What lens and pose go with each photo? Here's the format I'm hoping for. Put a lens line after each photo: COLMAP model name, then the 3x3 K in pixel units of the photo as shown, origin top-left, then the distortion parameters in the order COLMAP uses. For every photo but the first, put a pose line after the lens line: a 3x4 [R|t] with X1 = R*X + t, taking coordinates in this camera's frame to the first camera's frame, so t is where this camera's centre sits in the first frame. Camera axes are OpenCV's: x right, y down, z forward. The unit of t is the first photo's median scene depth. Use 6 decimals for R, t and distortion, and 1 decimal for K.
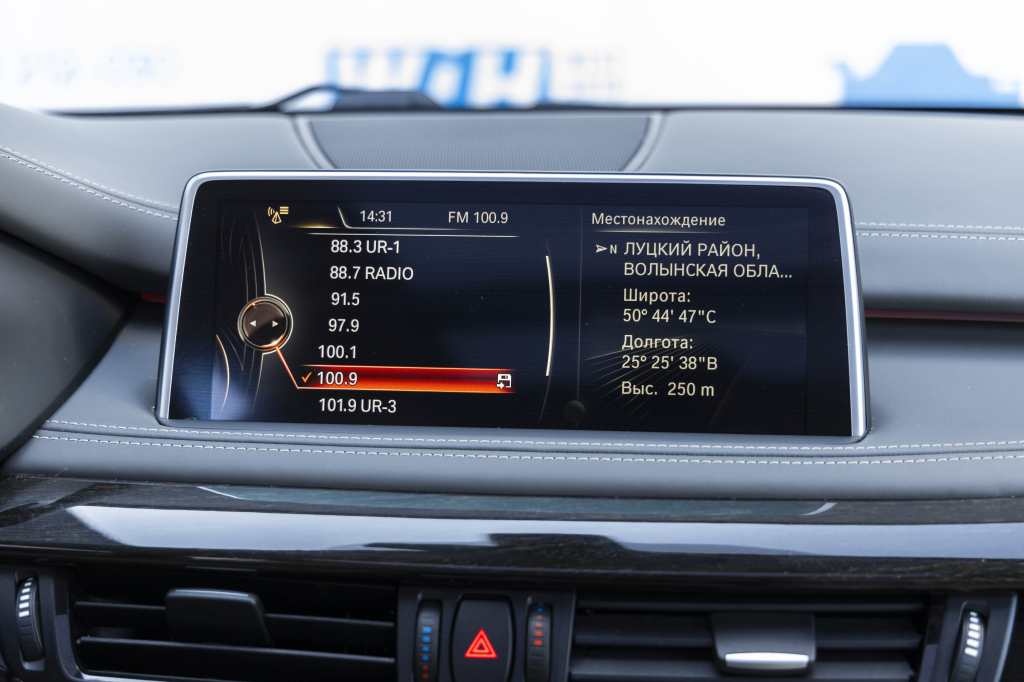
lens RADIAL K [[1524.7, 0, 514.5], [0, 1524.7, 337.8], [0, 0, 1]] dist [-0.008397, 0.000000]
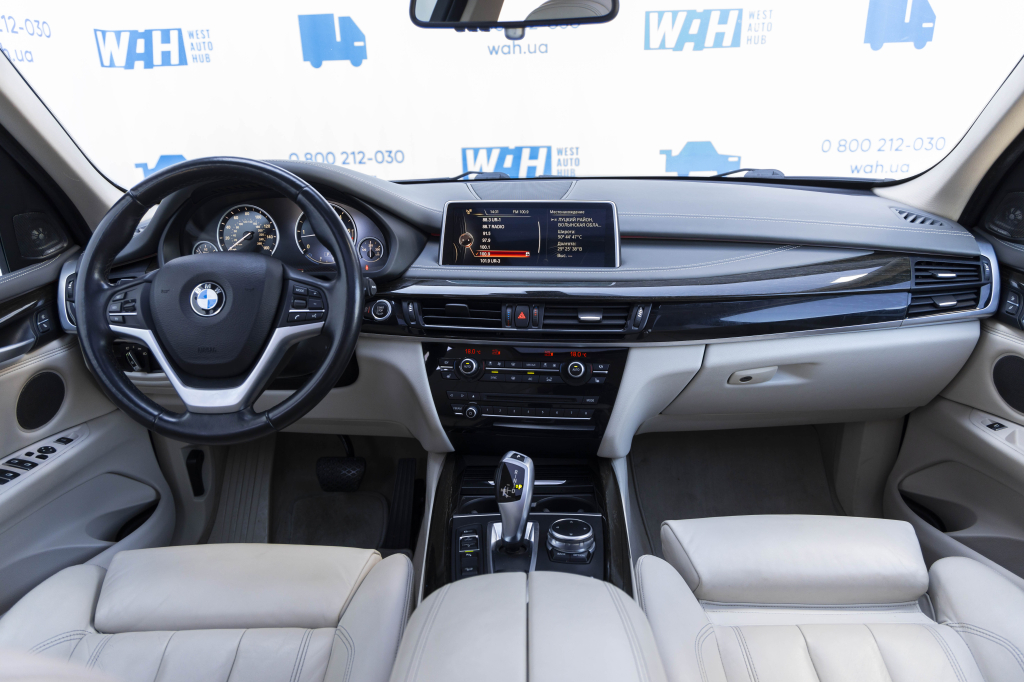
lens RADIAL K [[690.7, 0, 514.1], [0, 690.7, 341.5], [0, 0, 1]] dist [0.013478, -0.003868]
pose [[0.999295, -0.002358, -0.037473, 0.024665], [0.006063, 0.995061, 0.099081, 0.075891], [0.037054, -0.099239, 0.994374, -0.791878]]
